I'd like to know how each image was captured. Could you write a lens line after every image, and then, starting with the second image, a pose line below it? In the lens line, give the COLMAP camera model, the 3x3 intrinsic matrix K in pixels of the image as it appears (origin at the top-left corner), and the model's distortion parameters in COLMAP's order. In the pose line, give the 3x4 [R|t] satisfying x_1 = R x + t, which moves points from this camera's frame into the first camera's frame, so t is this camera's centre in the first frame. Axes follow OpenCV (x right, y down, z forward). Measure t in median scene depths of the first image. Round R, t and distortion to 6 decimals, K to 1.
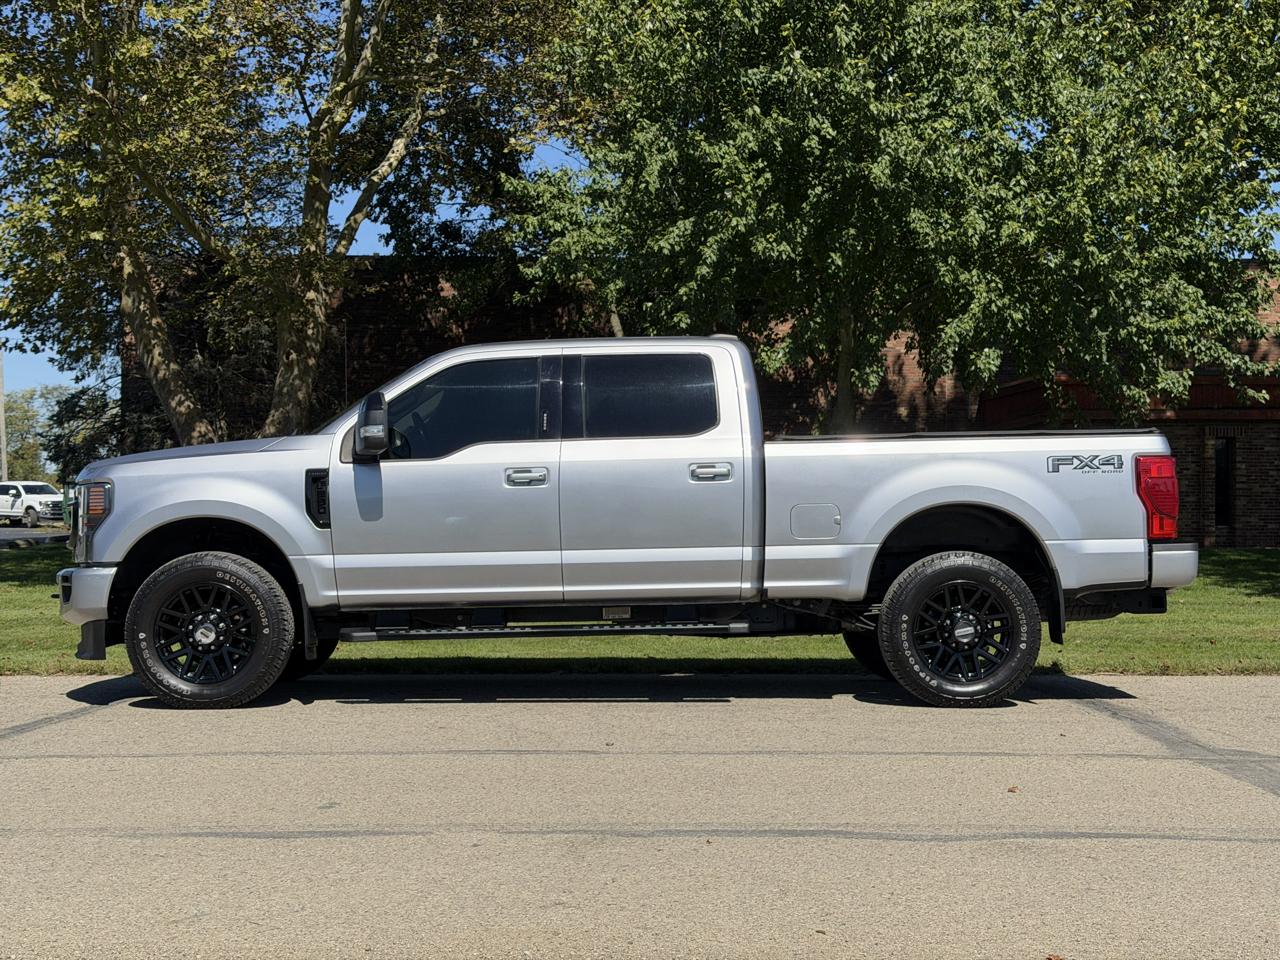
lens RADIAL K [[1880.8, 0, 607.2], [0, 1880.8, 477.2], [0, 0, 1]] dist [0.095265, -0.057325]
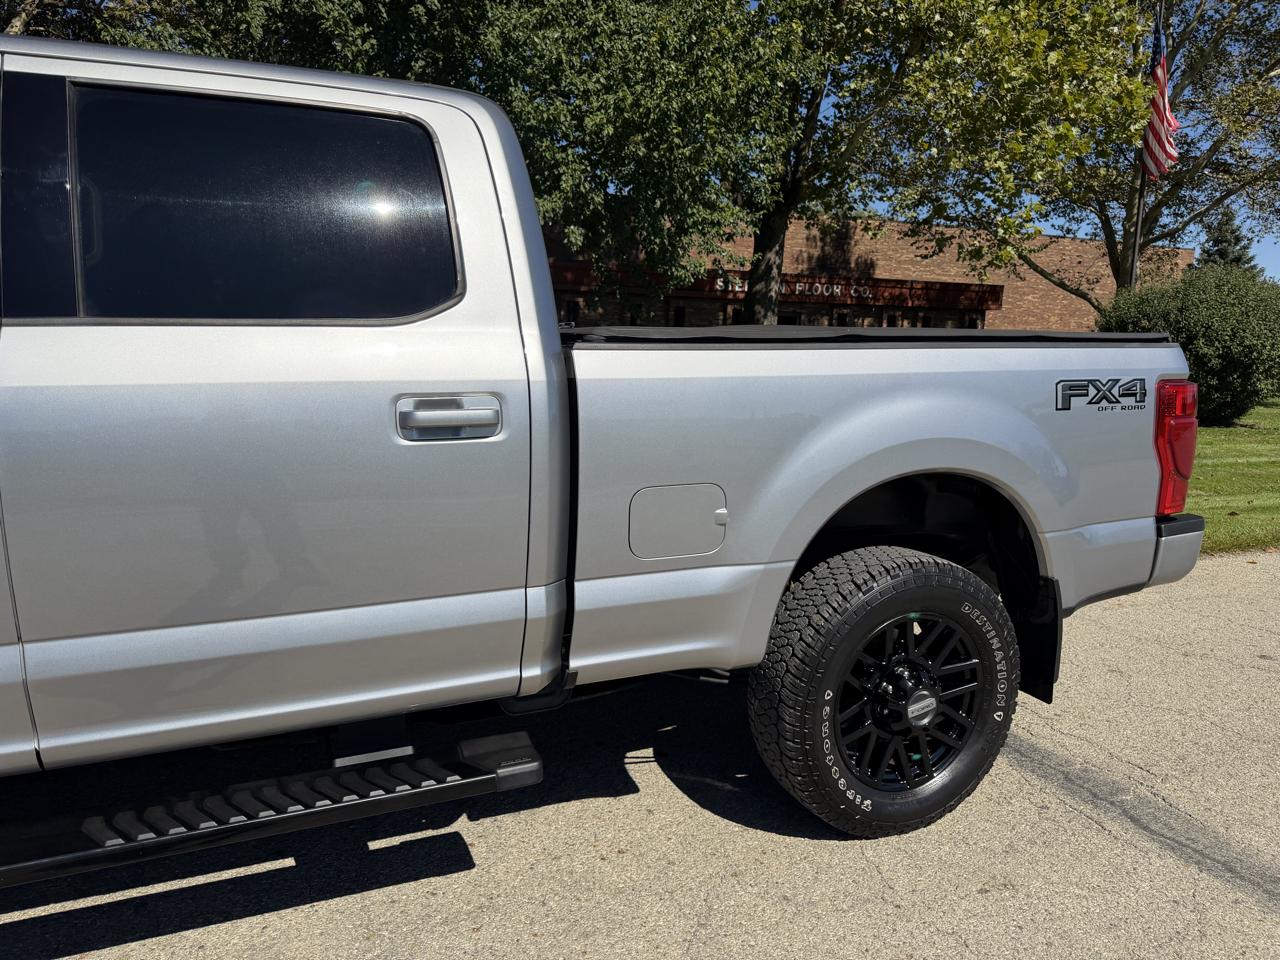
lens RADIAL K [[914.8, 0, 648.2], [0, 914.8, 483.5], [0, 0, 1]] dist [0.006363, -0.004998]
pose [[0.912943, -0.040468, 0.406076, 0.013743], [-0.035591, 0.983384, 0.178017, -0.024922], [-0.406532, -0.176972, 0.896333, 0.801675]]
